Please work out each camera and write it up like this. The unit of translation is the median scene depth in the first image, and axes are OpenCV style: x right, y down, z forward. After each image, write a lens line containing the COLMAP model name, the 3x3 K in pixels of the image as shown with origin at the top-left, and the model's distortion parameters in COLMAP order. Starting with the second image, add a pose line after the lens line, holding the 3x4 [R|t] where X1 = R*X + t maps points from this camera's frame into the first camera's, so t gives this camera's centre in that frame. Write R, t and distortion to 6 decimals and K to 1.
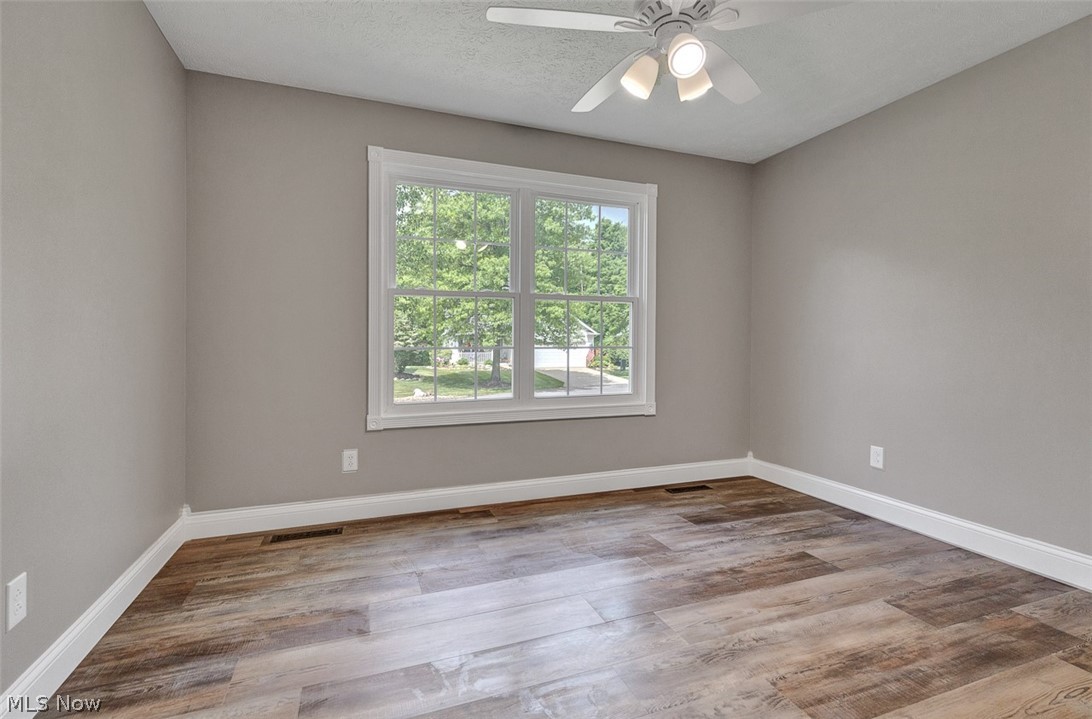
lens RADIAL K [[499.0, 0, 545.1], [0, 499.0, 358.3], [0, 0, 1]] dist [0.007784, -0.000666]
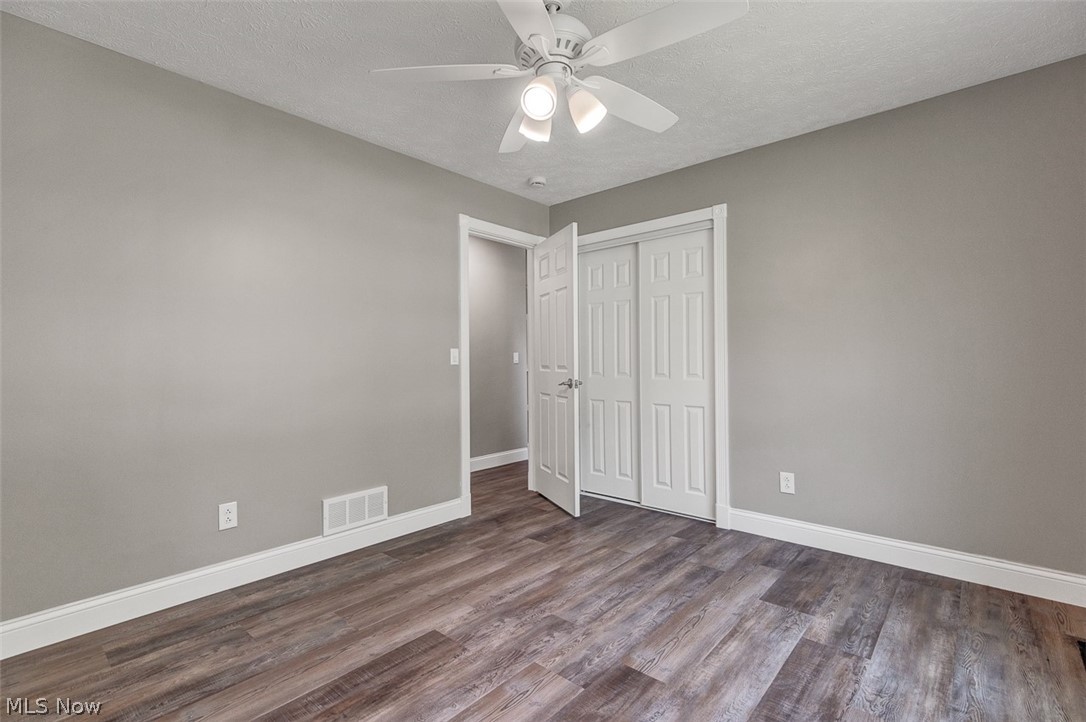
lens RADIAL K [[496.3, 0, 537.4], [0, 496.3, 357.5], [0, 0, 1]] dist [0.007784, -0.000666]
pose [[-0.885310, -0.001813, -0.464998, 0.579925], [-0.011364, 0.999778, 0.017738, -0.067976], [0.464863, 0.020988, -0.885134, 1.439382]]
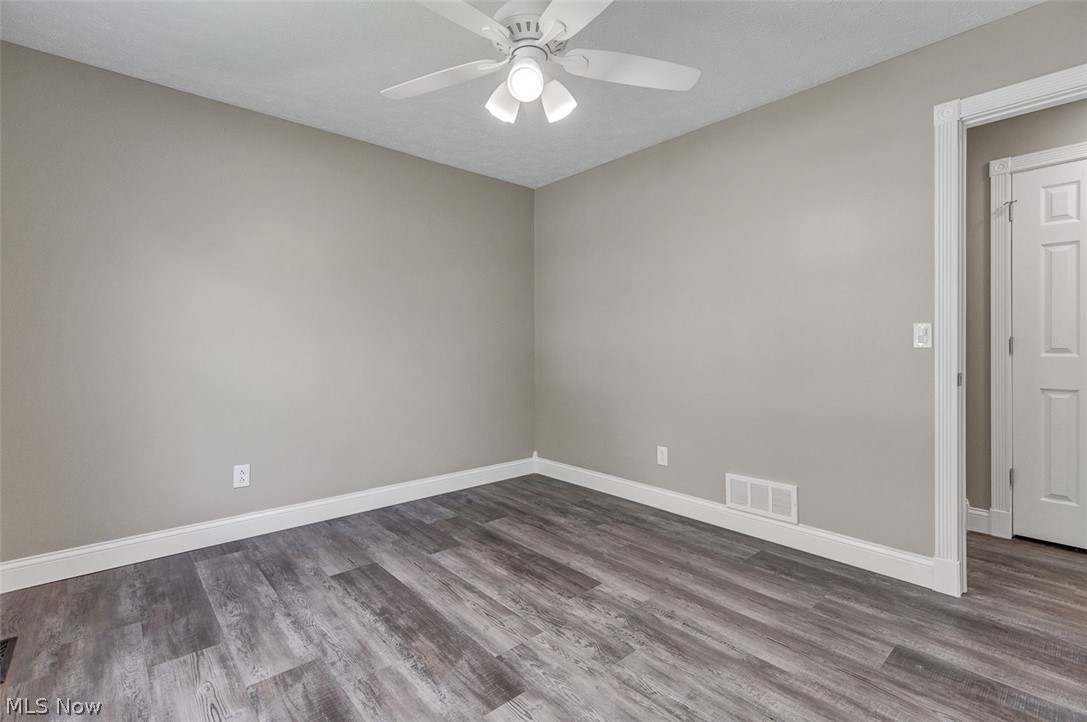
lens RADIAL K [[496.7, 0, 546.2], [0, 496.7, 354.7], [0, 0, 1]] dist [0.007784, -0.000666]
pose [[-0.361203, -0.021248, 0.932245, -0.543130], [0.029086, 0.998997, 0.034039, -0.057295], [-0.932033, 0.039410, -0.360223, 1.024514]]
